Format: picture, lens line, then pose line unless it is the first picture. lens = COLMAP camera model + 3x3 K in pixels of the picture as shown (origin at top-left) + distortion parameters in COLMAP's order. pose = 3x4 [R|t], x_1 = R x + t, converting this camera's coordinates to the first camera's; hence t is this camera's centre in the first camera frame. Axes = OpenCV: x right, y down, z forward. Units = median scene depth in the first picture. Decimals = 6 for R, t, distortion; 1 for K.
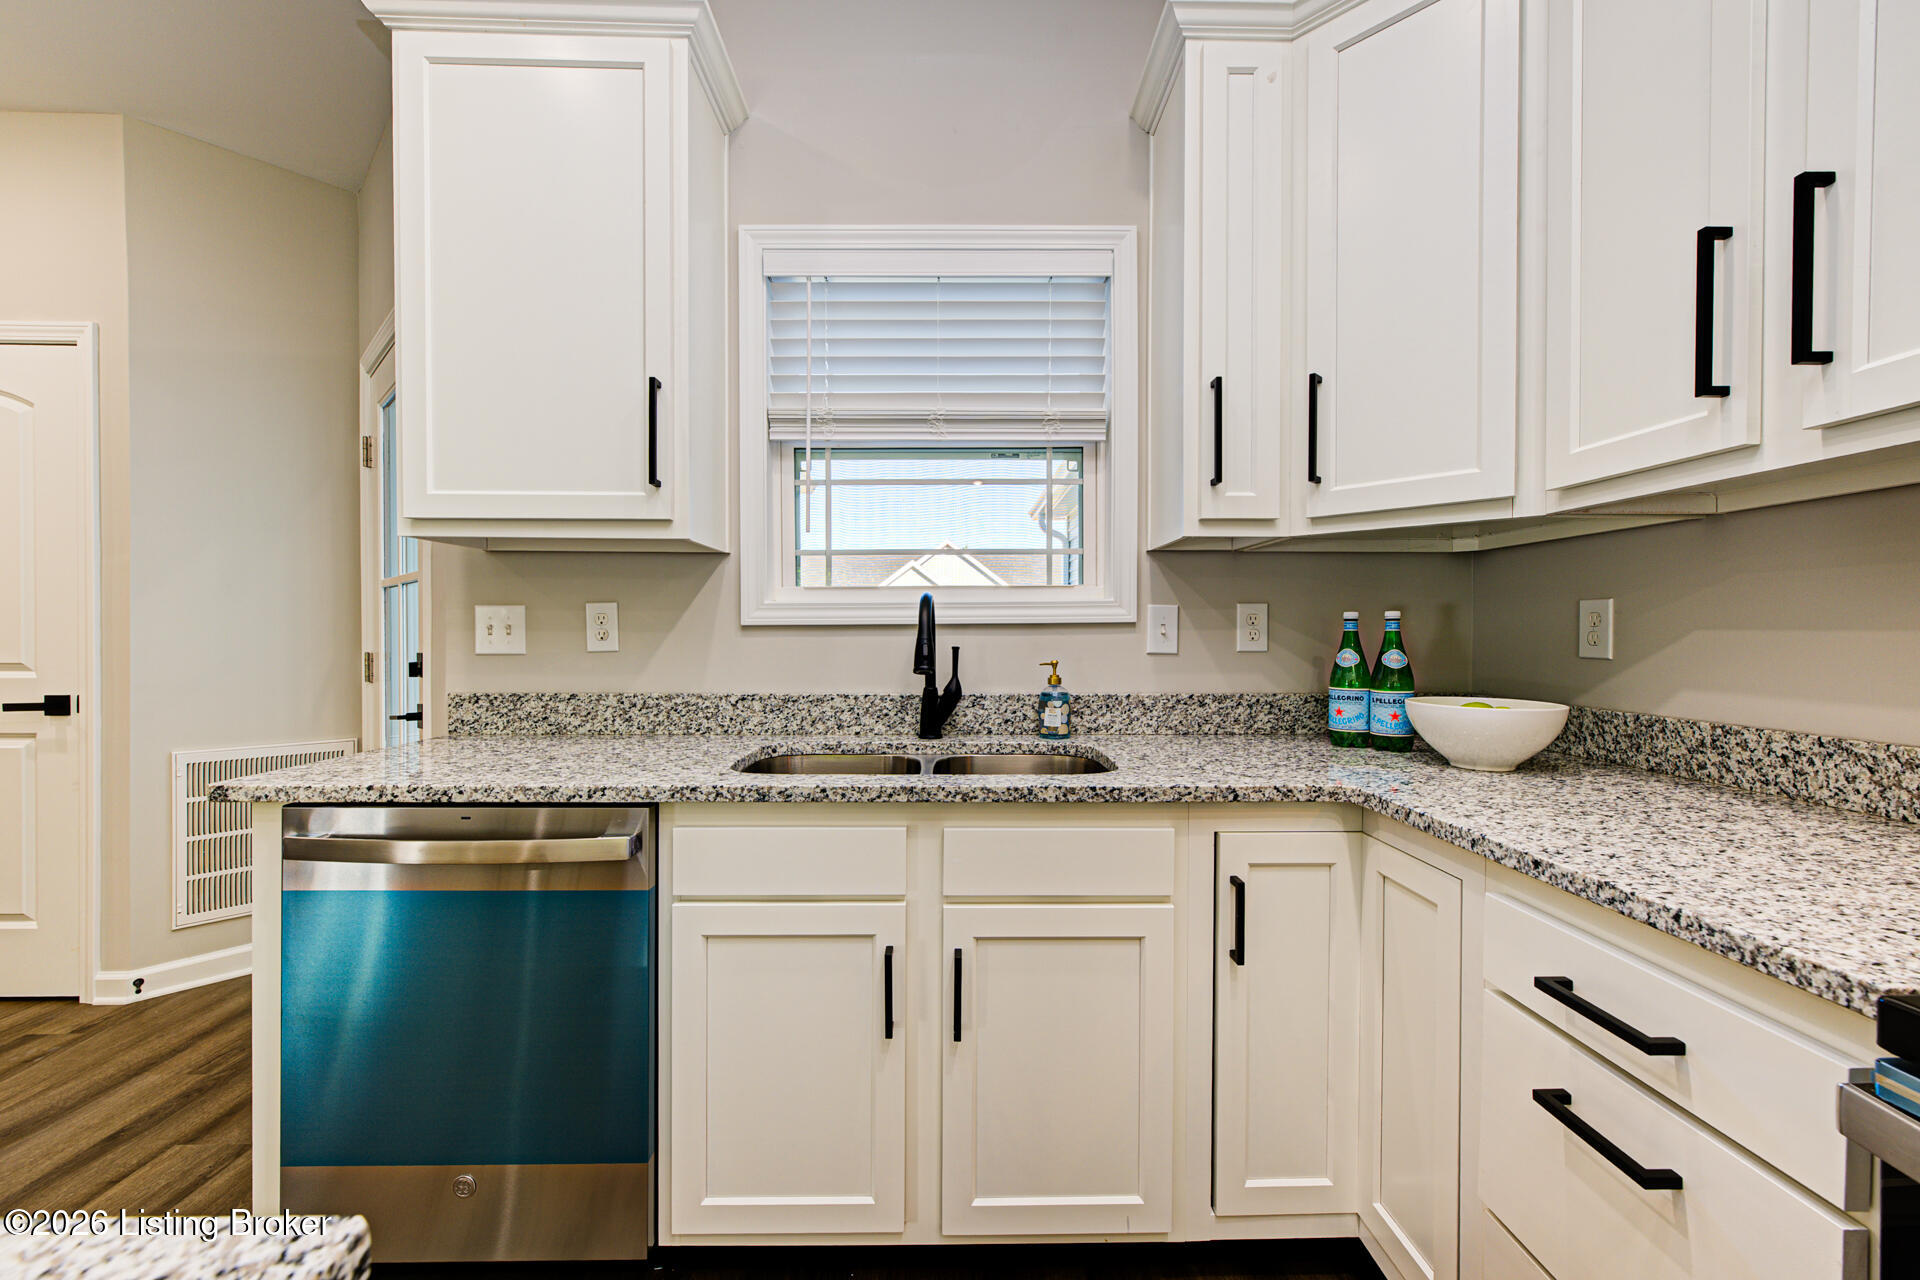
lens RADIAL K [[764.7, 0, 979.3], [0, 764.7, 646.5], [0, 0, 1]] dist [-0.001062, 0.000027]
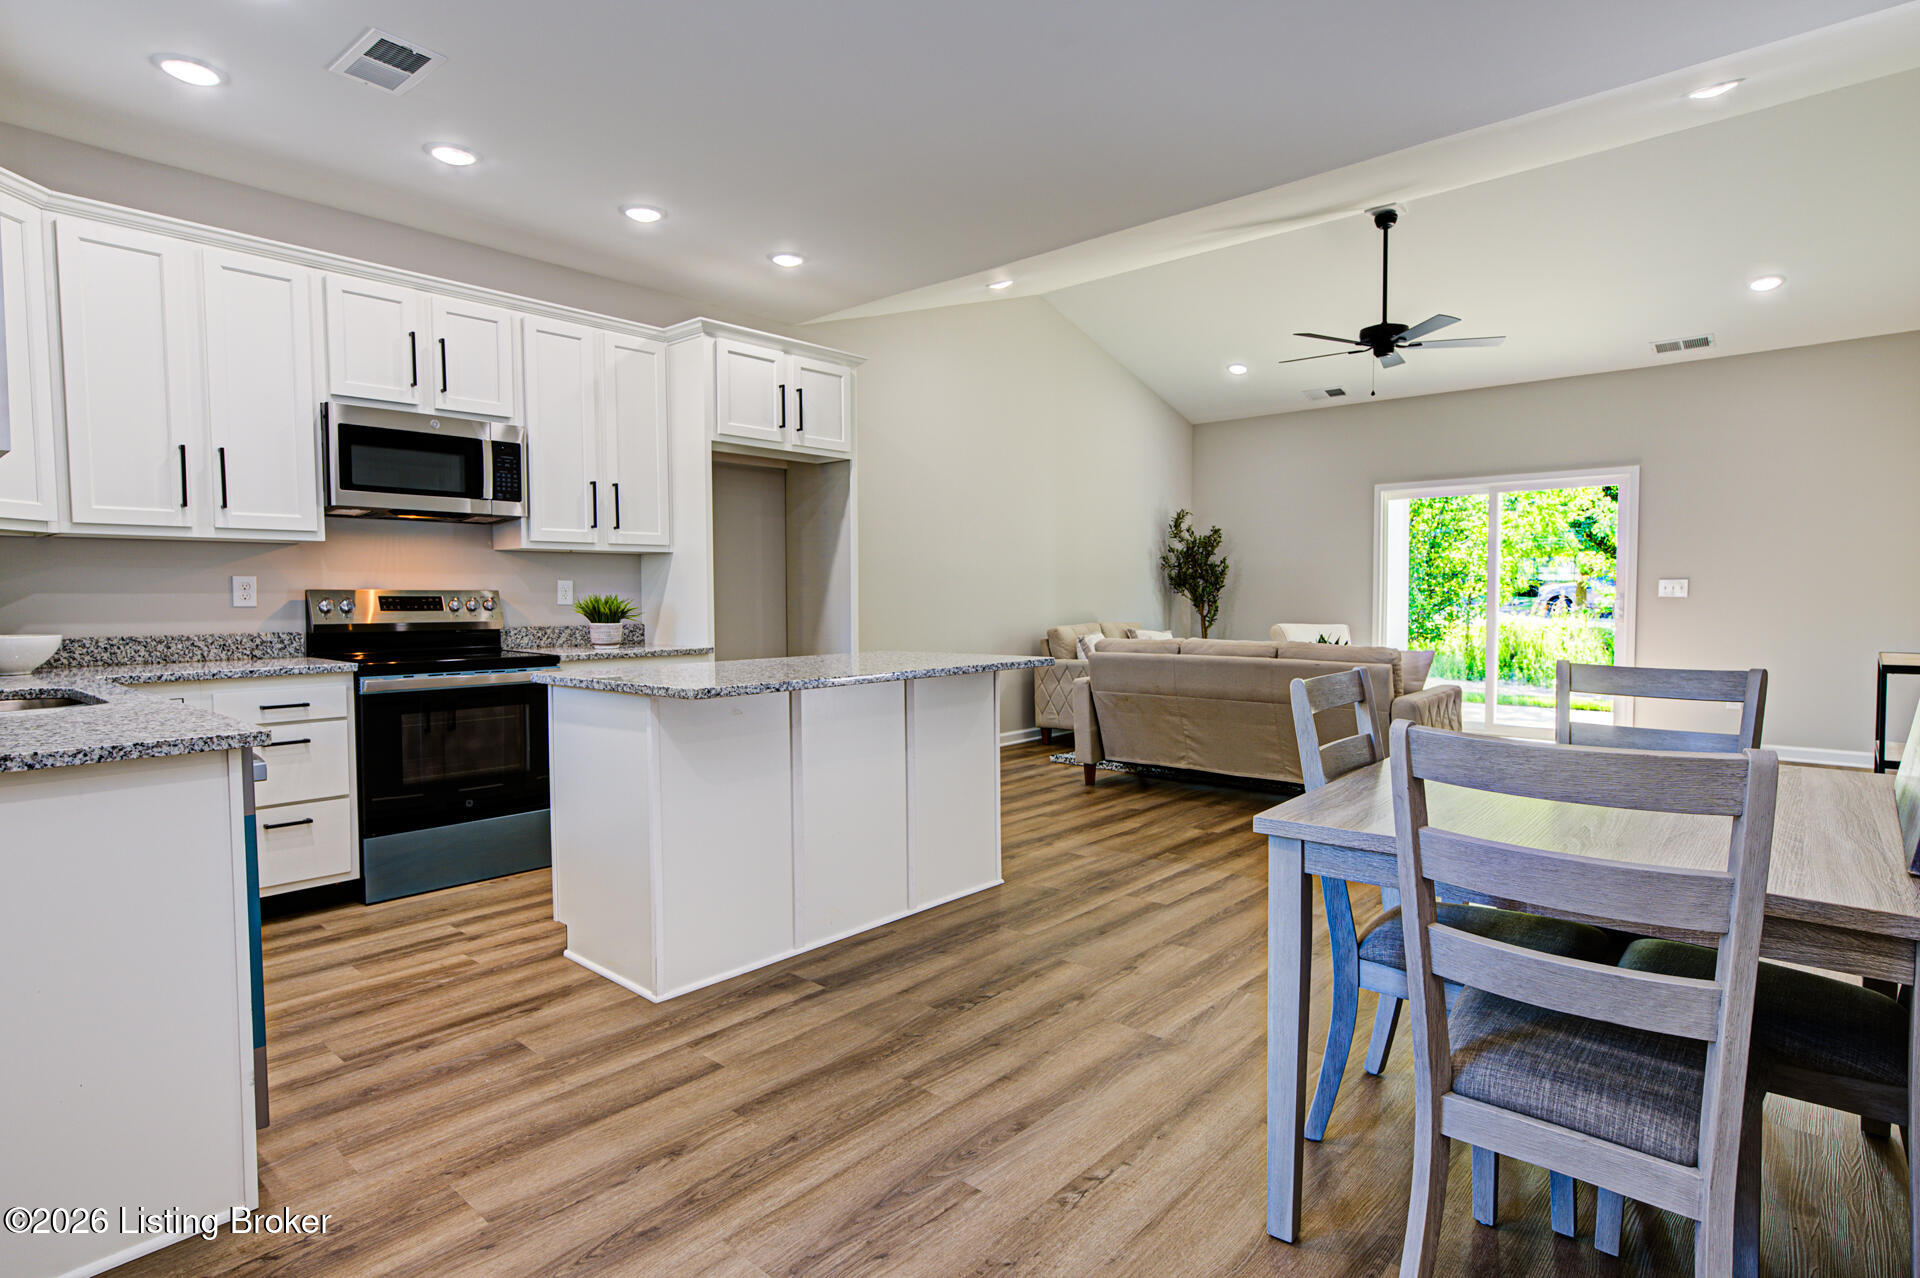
lens RADIAL K [[1005.2, 0, 944.2], [0, 1005.2, 648.9], [0, 0, 1]] dist [0.001489, 0.000273]
pose [[-0.729697, -0.032941, 0.682976, -1.958913], [0.006843, 0.998437, 0.055468, -0.006212], [-0.683736, 0.045148, -0.728332, 0.975269]]
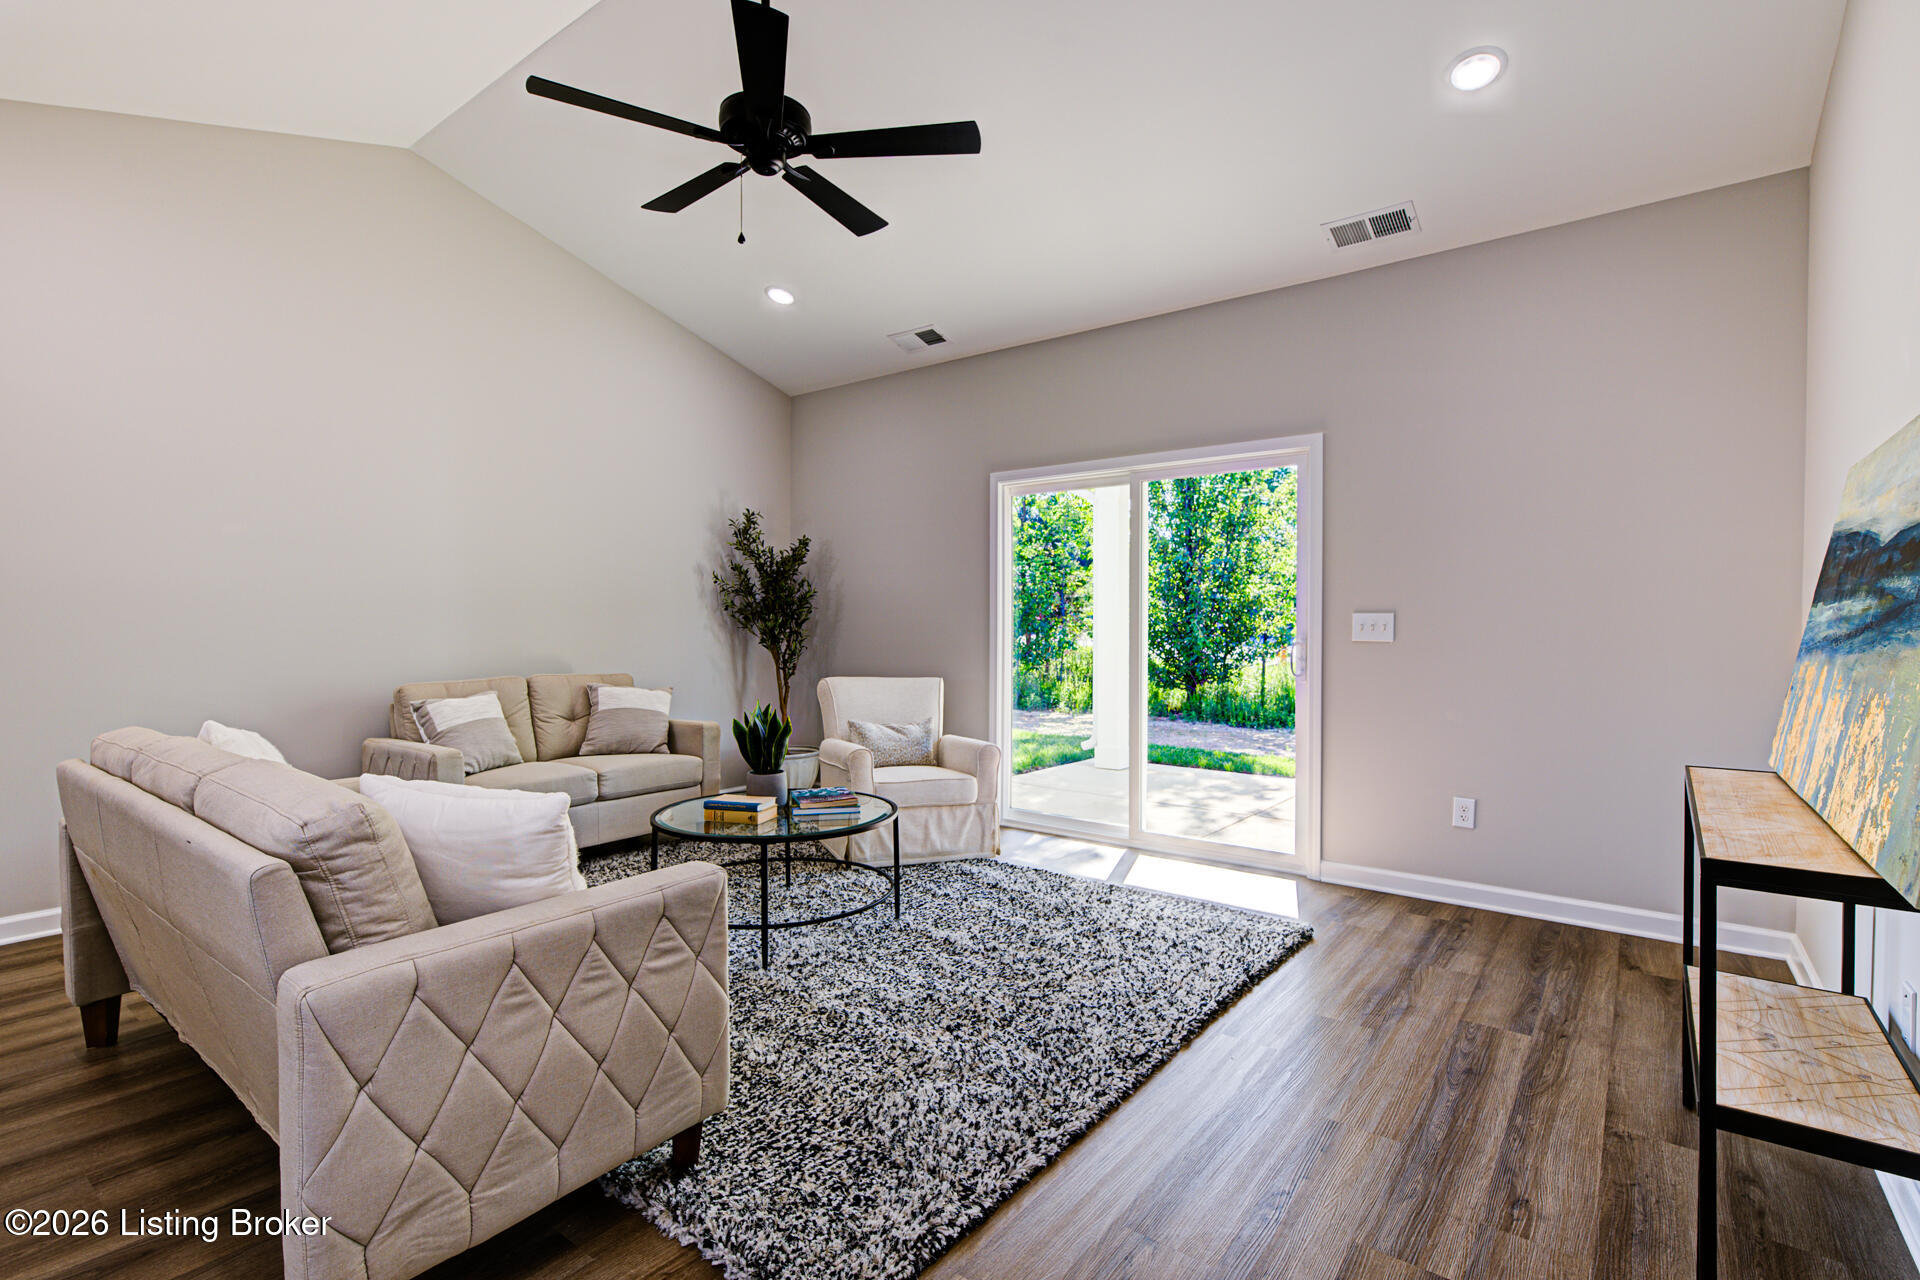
lens RADIAL K [[906.7, 0, 957.0], [0, 906.7, 639.9], [0, 0, 1]] dist [-0.006373, -0.000764]
pose [[-0.779159, -0.014256, 0.626665, -1.930181], [-0.001994, 0.999793, 0.020265, -0.022100], [-0.626824, 0.014540, -0.779026, -1.515748]]
